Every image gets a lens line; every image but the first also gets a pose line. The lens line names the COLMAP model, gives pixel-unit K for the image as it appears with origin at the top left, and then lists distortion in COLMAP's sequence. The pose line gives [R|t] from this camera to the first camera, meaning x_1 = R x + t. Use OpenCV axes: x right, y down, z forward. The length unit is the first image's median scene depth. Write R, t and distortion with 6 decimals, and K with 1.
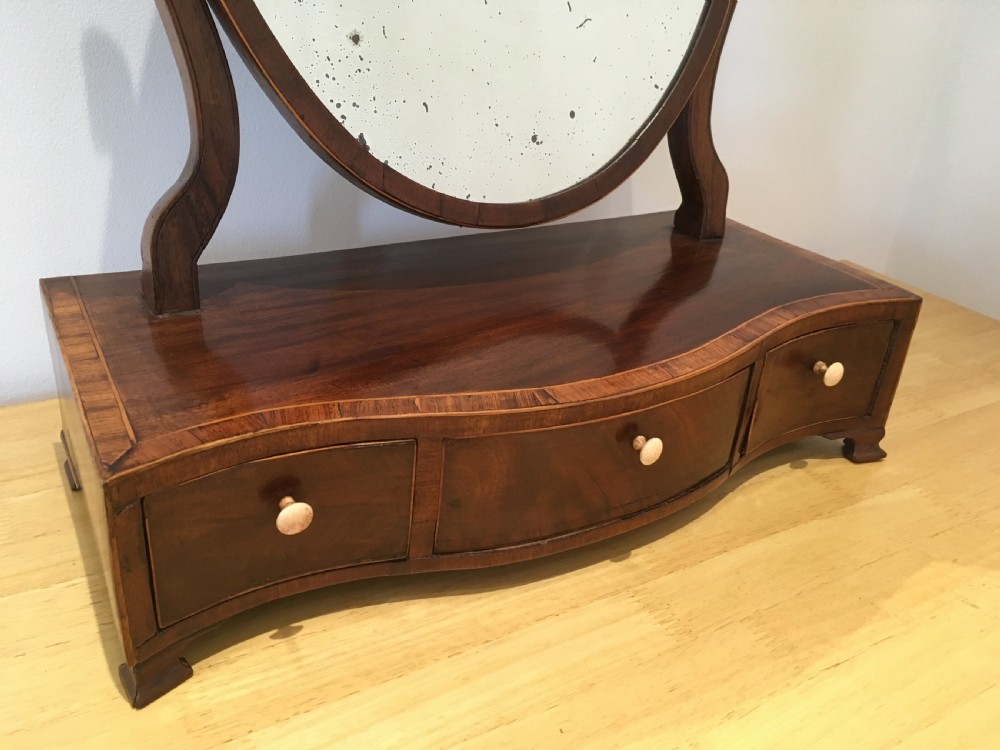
lens RADIAL K [[868.5, 0, 496.1], [0, 868.5, 377.5], [0, 0, 1]] dist [0.070688, -0.089265]
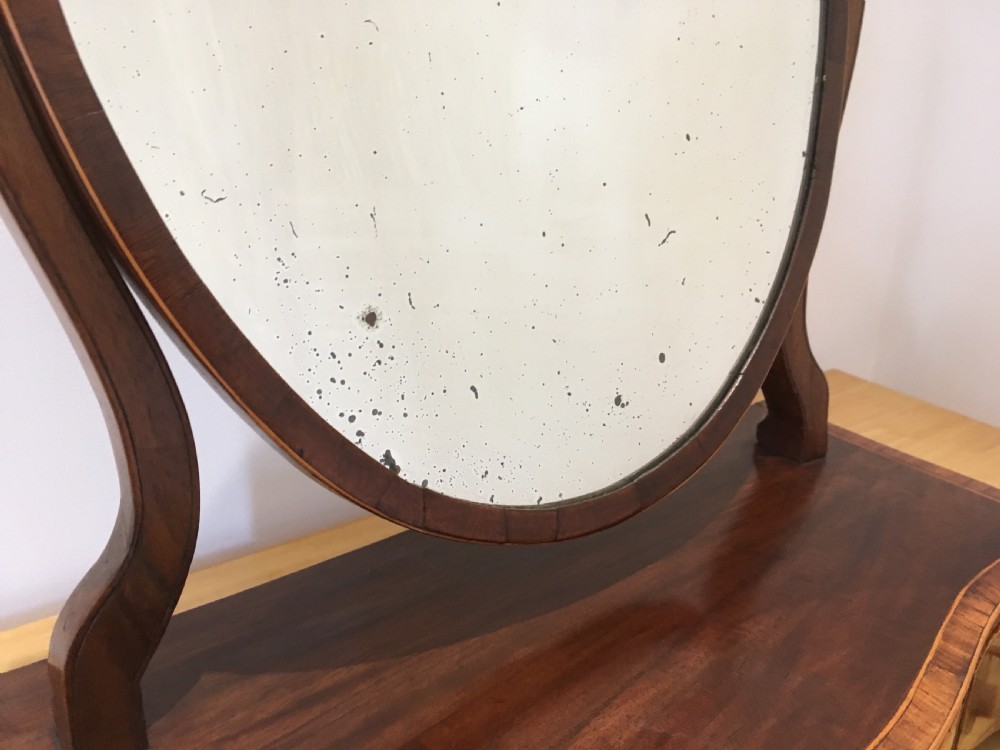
lens RADIAL K [[868.5, 0, 505.2], [0, 868.5, 373.4], [0, 0, 1]] dist [0.070688, -0.089265]
pose [[0.993169, -0.088505, 0.076039, -0.113576], [0.094958, 0.991767, -0.085916, -0.280029], [-0.067809, 0.092550, 0.993396, 0.345854]]
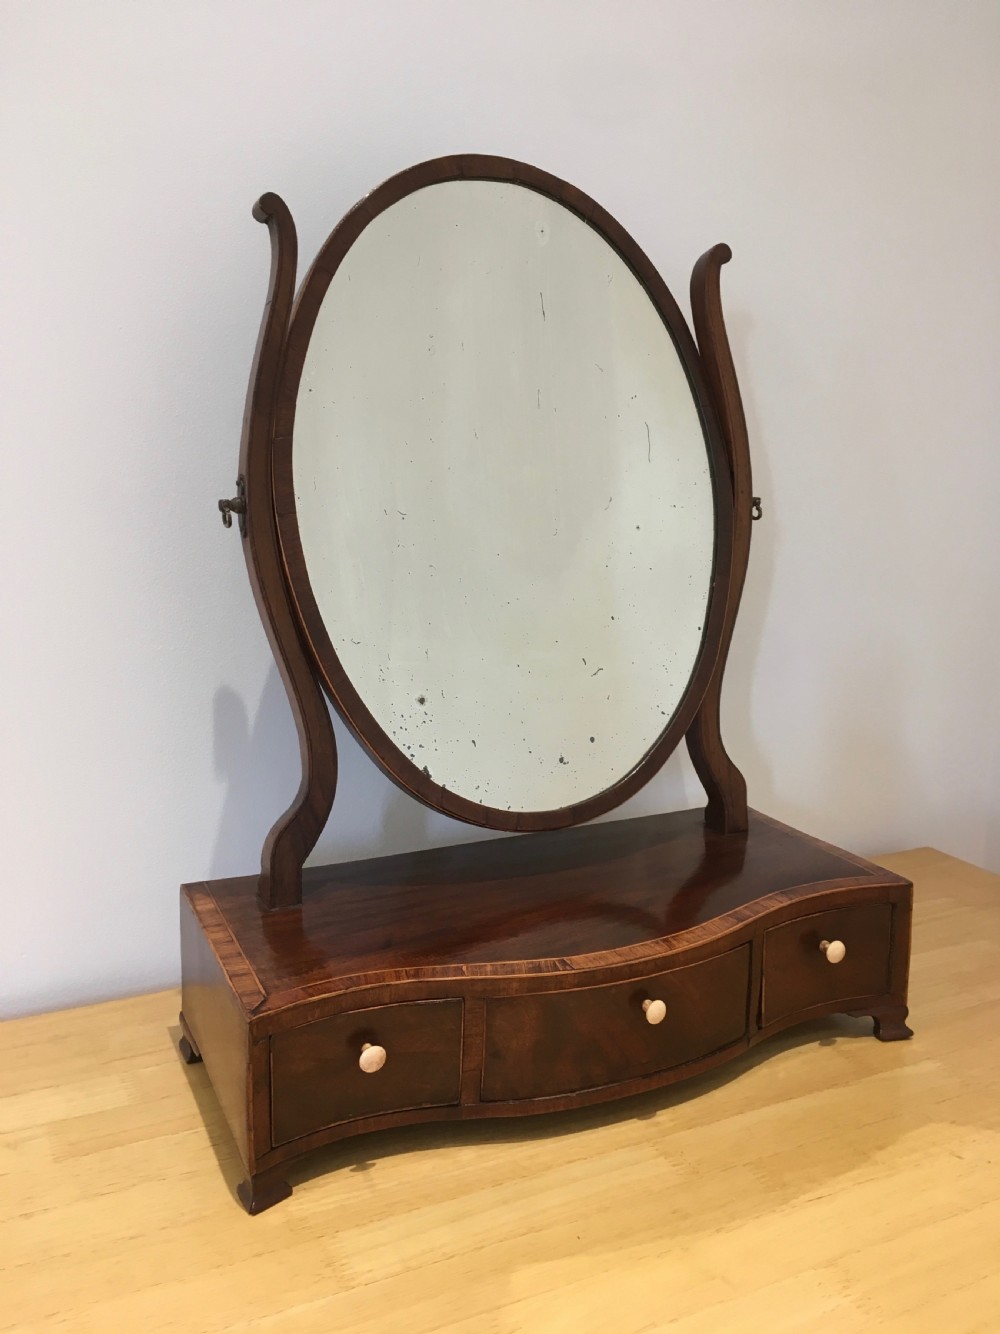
lens RADIAL K [[1158.6, 0, 500.6], [0, 1158.6, 656.9], [0, 0, 1]] dist [0.070688, -0.089265]
pose [[0.994498, -0.044393, -0.094888, 0.140445], [0.014394, 0.955088, -0.295974, 0.091398], [0.103766, 0.292979, 0.950471, -0.748388]]
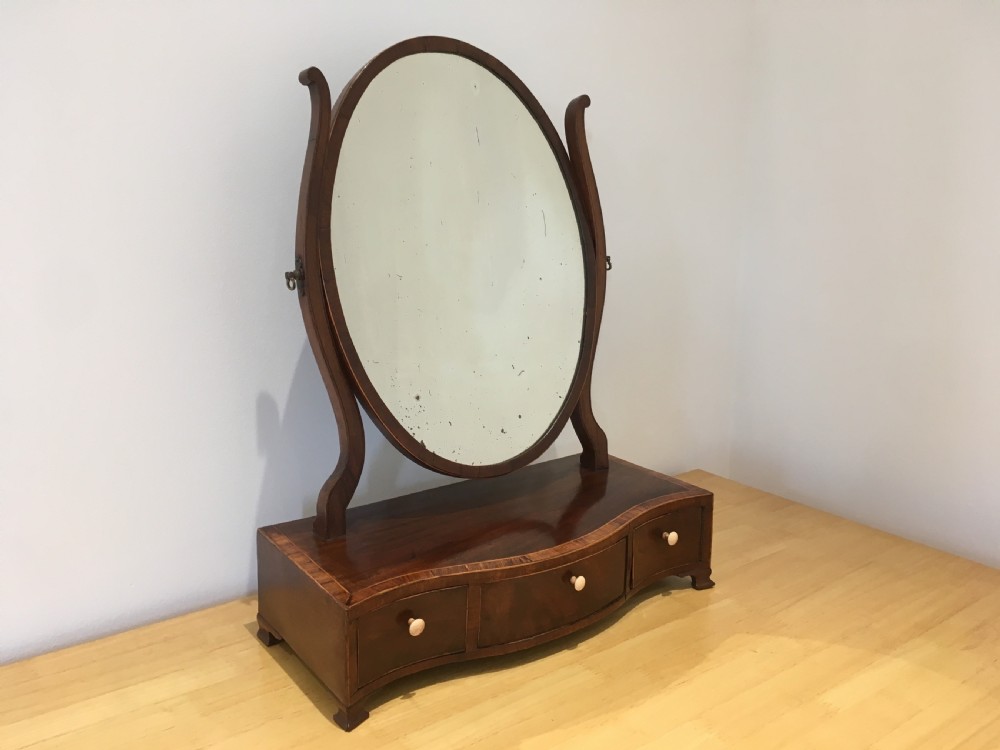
lens RADIAL K [[868.5, 0, 500.0], [0, 868.5, 368.5], [0, 0, 1]] dist [0.070688, -0.089265]
pose [[0.992285, -0.081818, 0.093152, -0.153171], [0.102932, 0.962473, -0.251098, 0.095495], [-0.069112, 0.258749, 0.963469, -1.067241]]
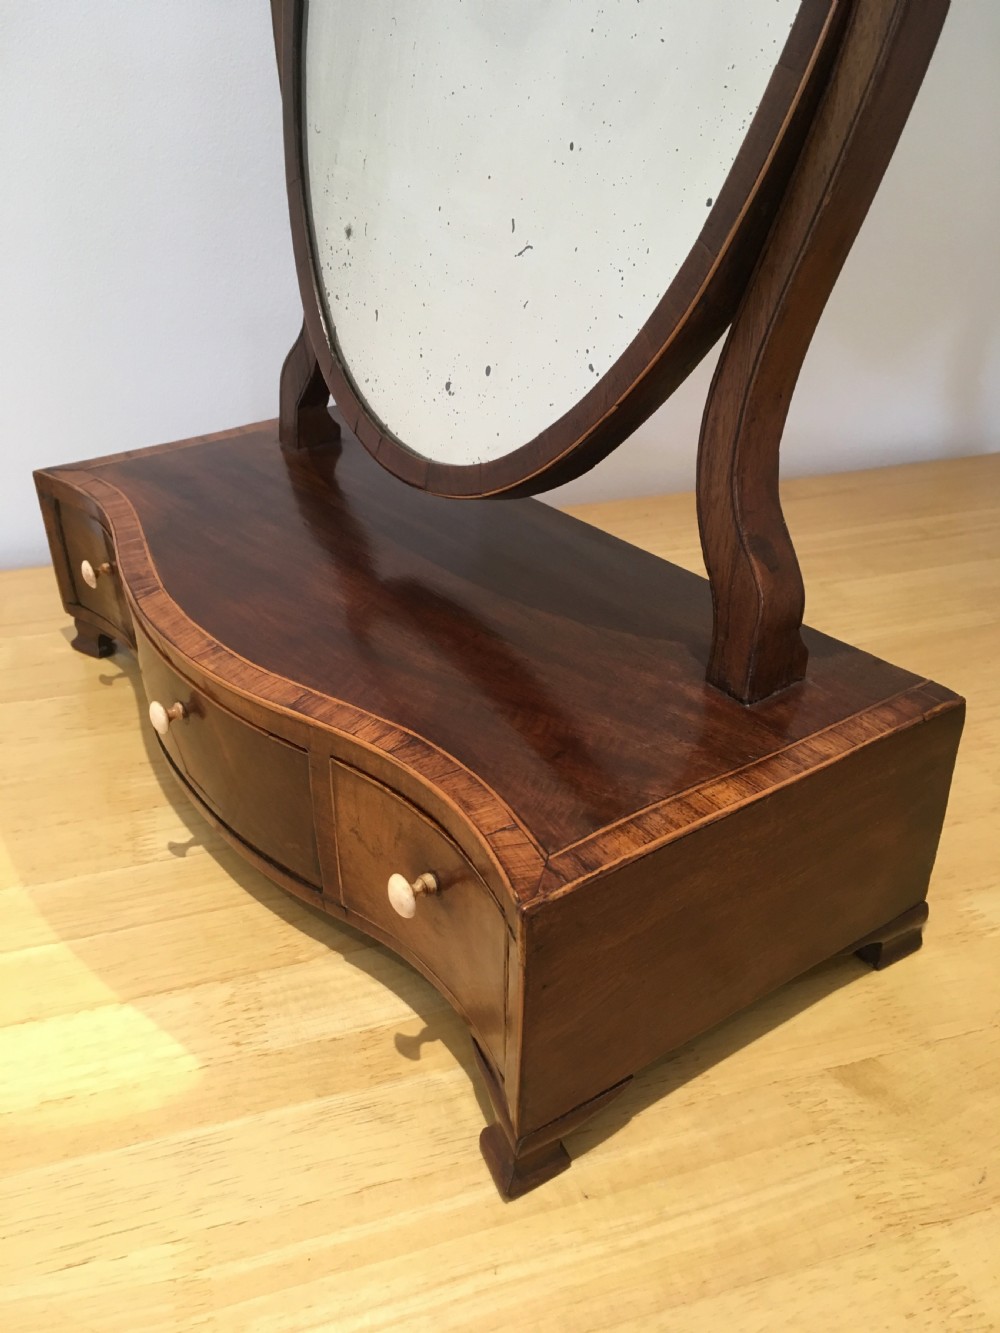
lens RADIAL K [[1157.7, 0, 505.4], [0, 1157.7, 669.9], [0, 0, 1]] dist [0.070688, -0.089265]
pose [[0.081214, 0.417611, -0.904989, 1.249308], [-0.440416, 0.829571, 0.343286, -0.507490], [0.894113, 0.370692, 0.251295, 1.011770]]
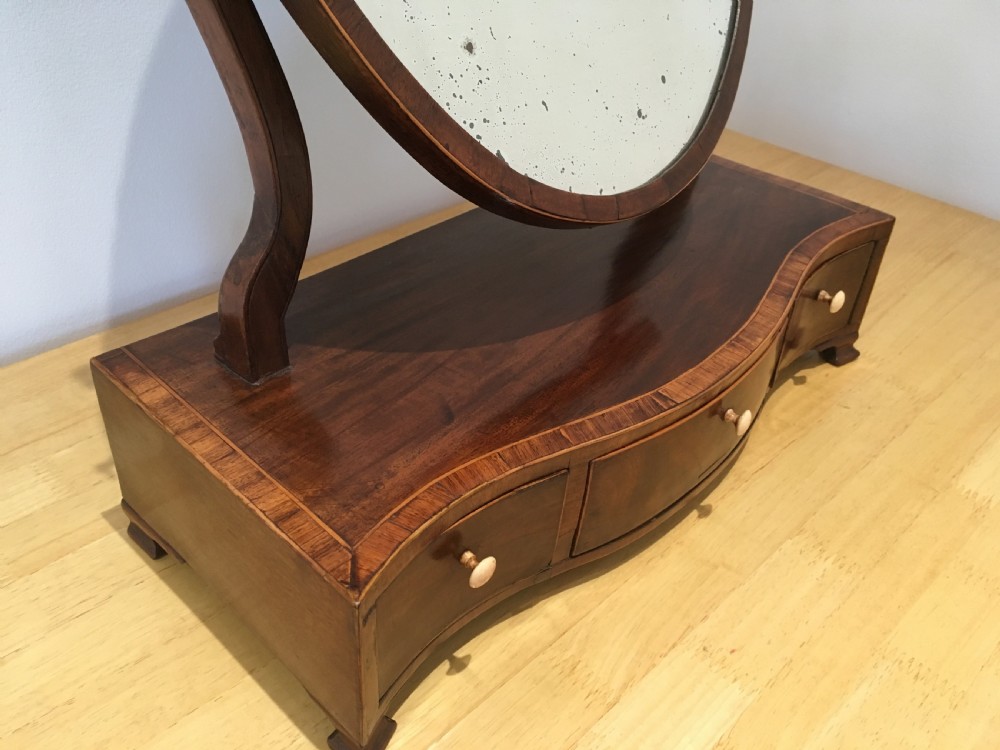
lens RADIAL K [[868.5, 0, 502.3], [0, 868.5, 378.5], [0, 0, 1]] dist [0.070688, -0.089265]
pose [[0.960471, -0.182451, 0.210253, -0.333881], [0.143987, 0.971997, 0.185715, -0.217146], [-0.238249, -0.148100, 0.959846, 0.030341]]
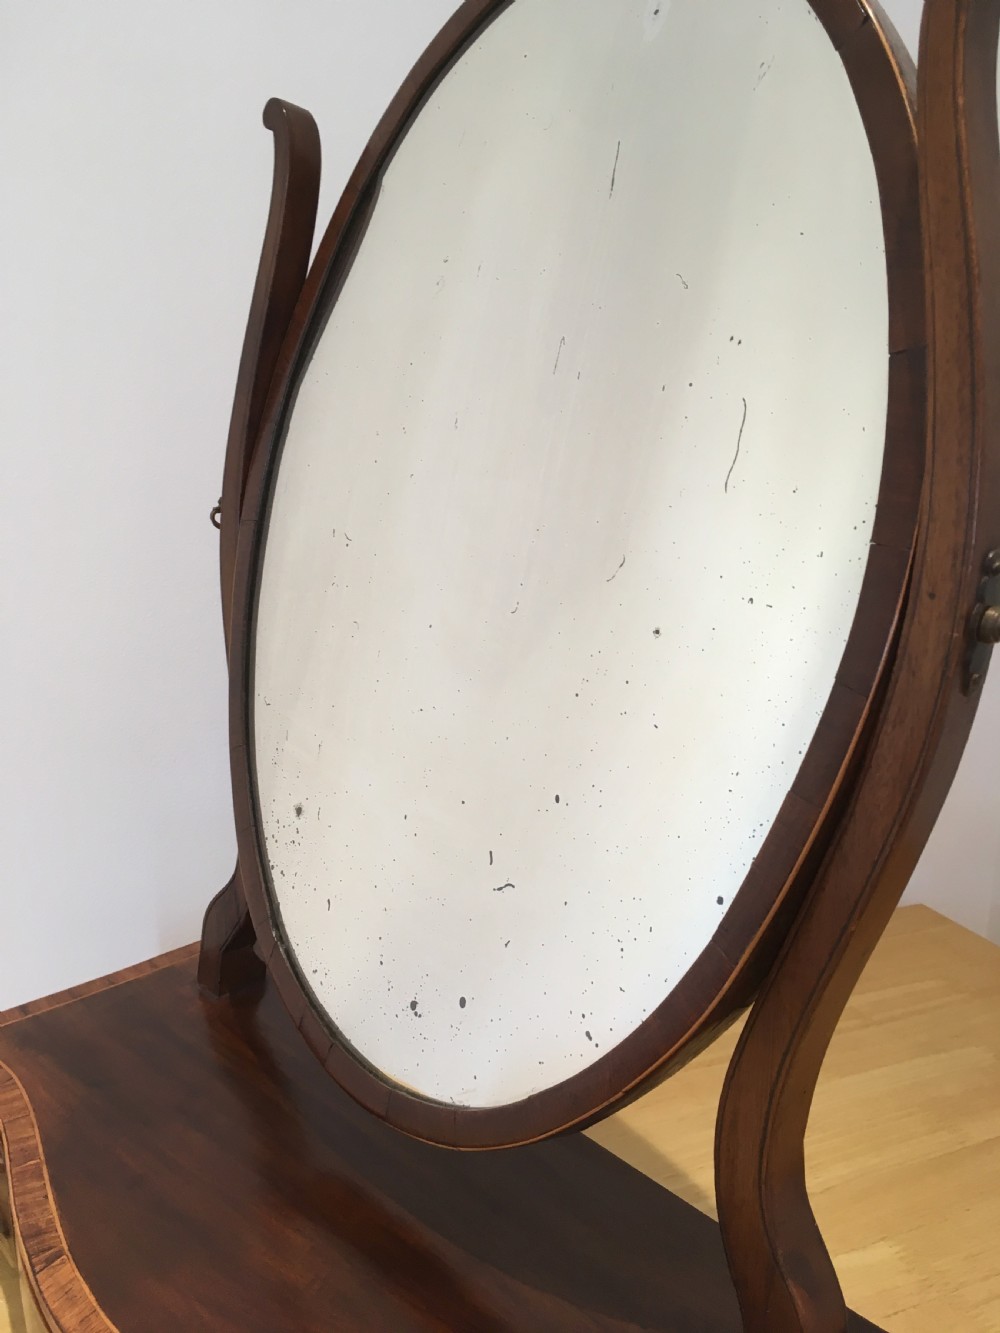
lens RADIAL K [[1157.7, 0, 508.1], [0, 1157.7, 659.2], [0, 0, 1]] dist [0.070688, -0.089265]
pose [[0.195741, 0.151662, -0.968857, 1.071694], [-0.451845, 0.890796, 0.048155, -0.694995], [0.870357, 0.428347, 0.242892, 0.824089]]
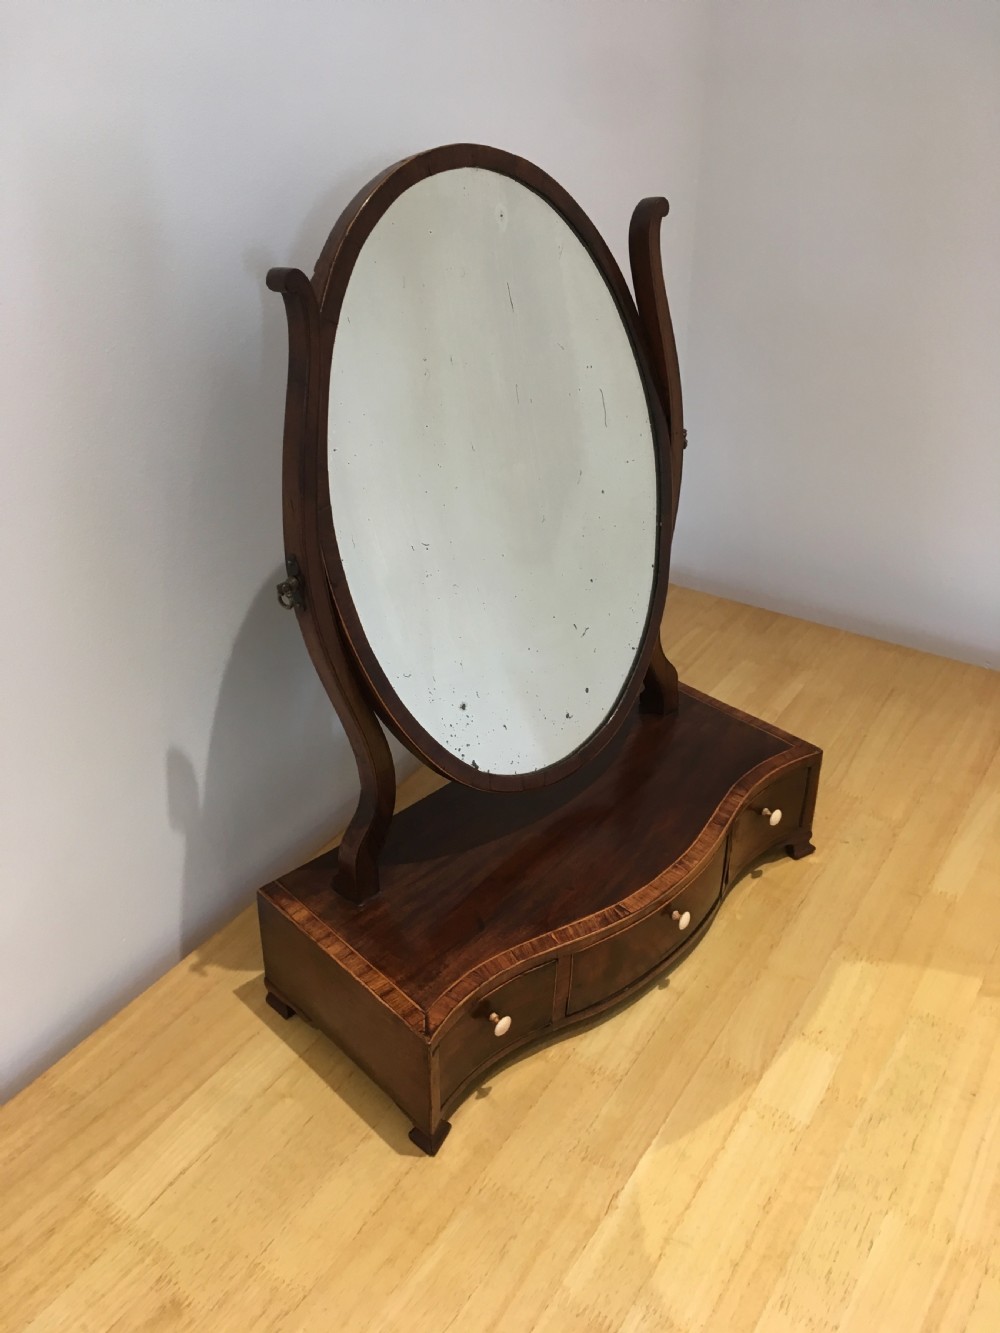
lens RADIAL K [[1157.7, 0, 518.0], [0, 1157.7, 660.2], [0, 0, 1]] dist [0.070688, -0.089265]
pose [[0.967574, -0.182505, 0.174620, -0.404907], [0.170268, 0.981914, 0.082787, -0.619011], [-0.186571, -0.050371, 0.981149, -1.021261]]
